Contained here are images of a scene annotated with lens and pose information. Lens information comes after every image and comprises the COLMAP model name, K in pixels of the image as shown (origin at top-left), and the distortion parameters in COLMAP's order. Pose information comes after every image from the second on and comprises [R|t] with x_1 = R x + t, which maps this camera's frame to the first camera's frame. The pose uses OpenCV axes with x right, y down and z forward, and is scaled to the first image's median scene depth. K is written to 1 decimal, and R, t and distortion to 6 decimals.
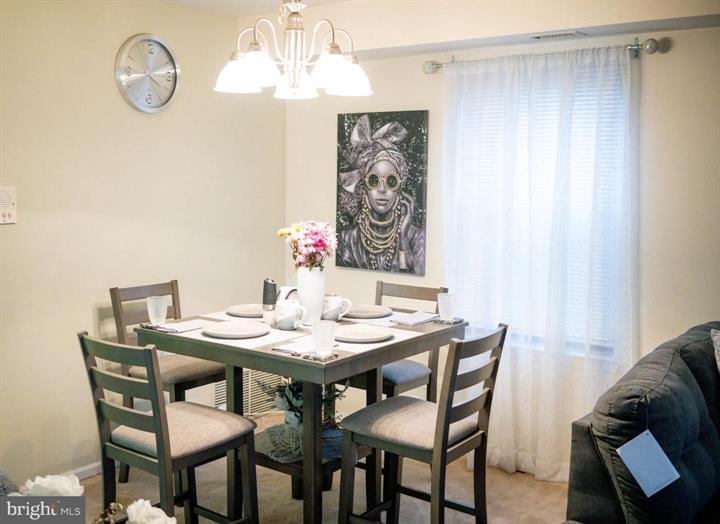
lens RADIAL K [[880.4, 0, 334.4], [0, 880.4, 279.5], [0, 0, 1]] dist [-0.029428, -0.017834]
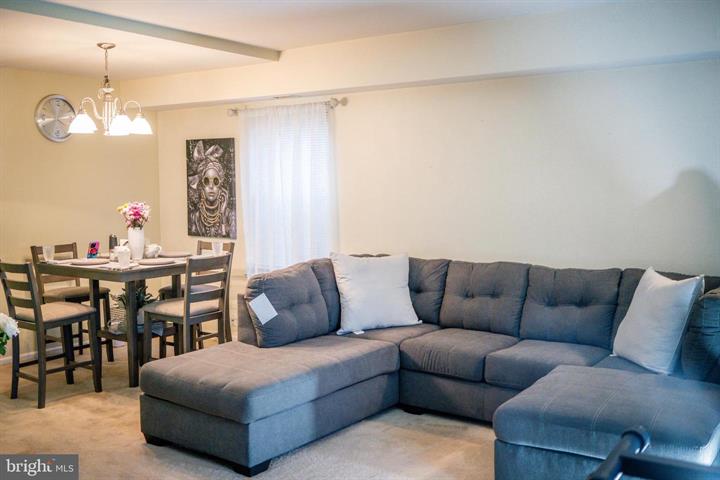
lens RADIAL K [[750.9, 0, 360.0], [0, 750.9, 240.0], [0, 0, 1]] dist [0.002239, -0.190376]
pose [[0.996305, -0.018387, 0.083900, 0.213448], [0.021941, 0.998892, -0.041635, 0.060312], [-0.083041, 0.043322, 0.995604, -0.397381]]
